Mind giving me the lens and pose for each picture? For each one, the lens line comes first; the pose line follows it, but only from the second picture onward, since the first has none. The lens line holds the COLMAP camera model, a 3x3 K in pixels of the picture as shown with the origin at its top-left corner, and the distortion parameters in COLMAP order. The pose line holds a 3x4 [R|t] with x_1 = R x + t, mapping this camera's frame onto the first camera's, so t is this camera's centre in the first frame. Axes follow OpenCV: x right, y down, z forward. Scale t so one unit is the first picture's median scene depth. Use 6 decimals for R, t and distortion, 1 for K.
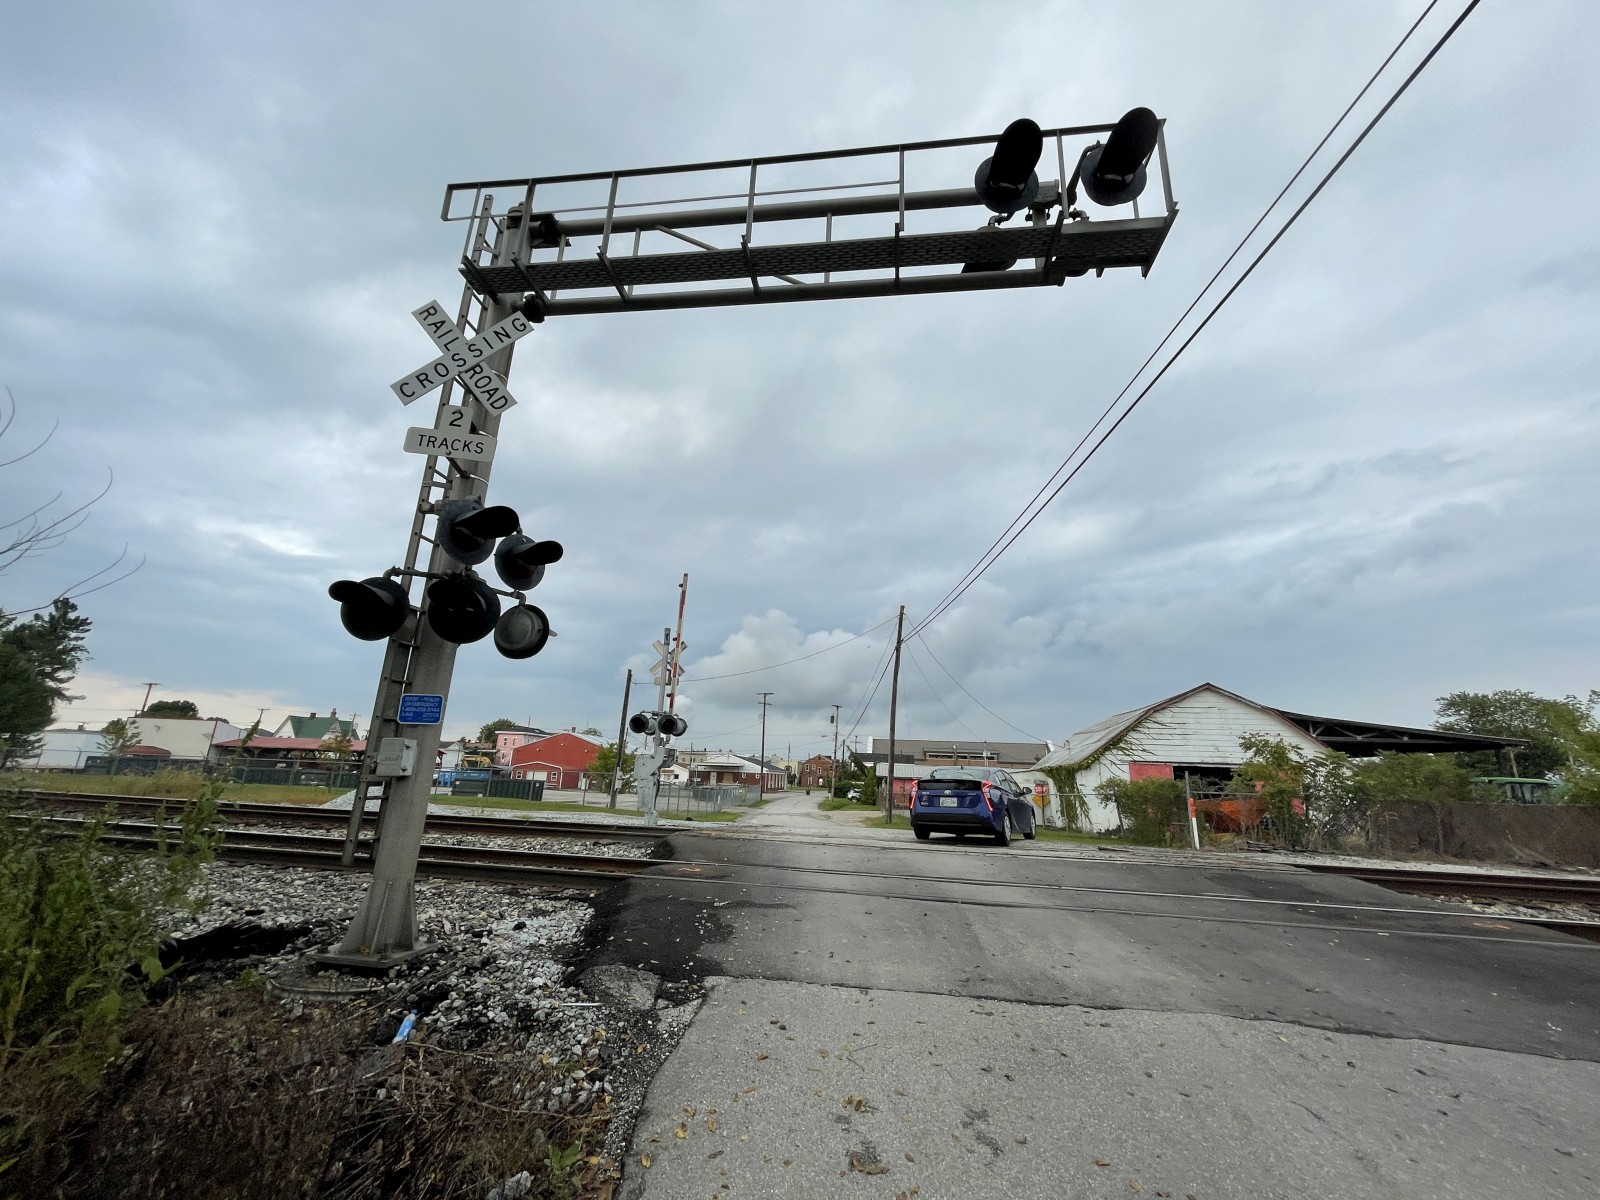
lens RADIAL K [[643.9, 0, 805.1], [0, 643.9, 600.3], [0, 0, 1]] dist [-0.001592, -0.000635]
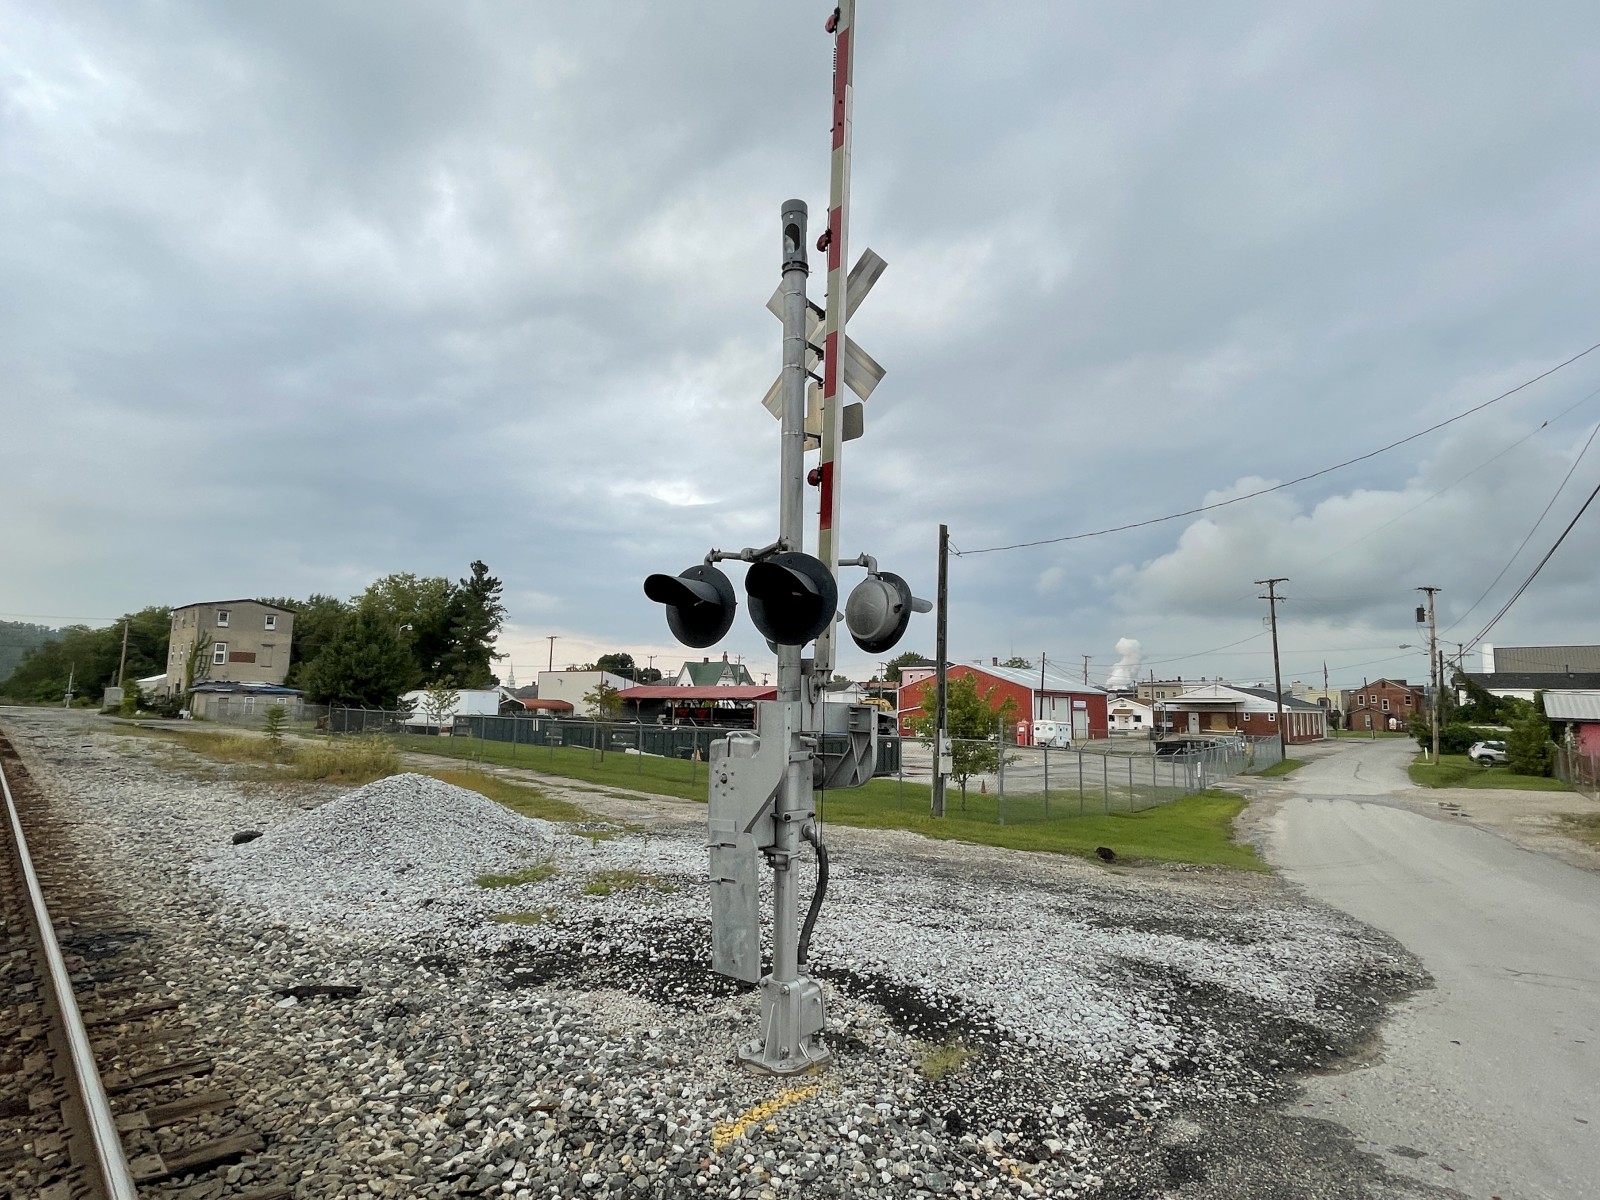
lens RADIAL K [[829.2, 0, 804.0], [0, 829.2, 601.2], [0, 0, 1]] dist [-0.003956, 0.000521]
pose [[0.836358, -0.091707, -0.540458, -0.012951], [0.160730, 0.983601, 0.081827, 0.035811], [0.524091, -0.155304, 0.837383, 0.160230]]
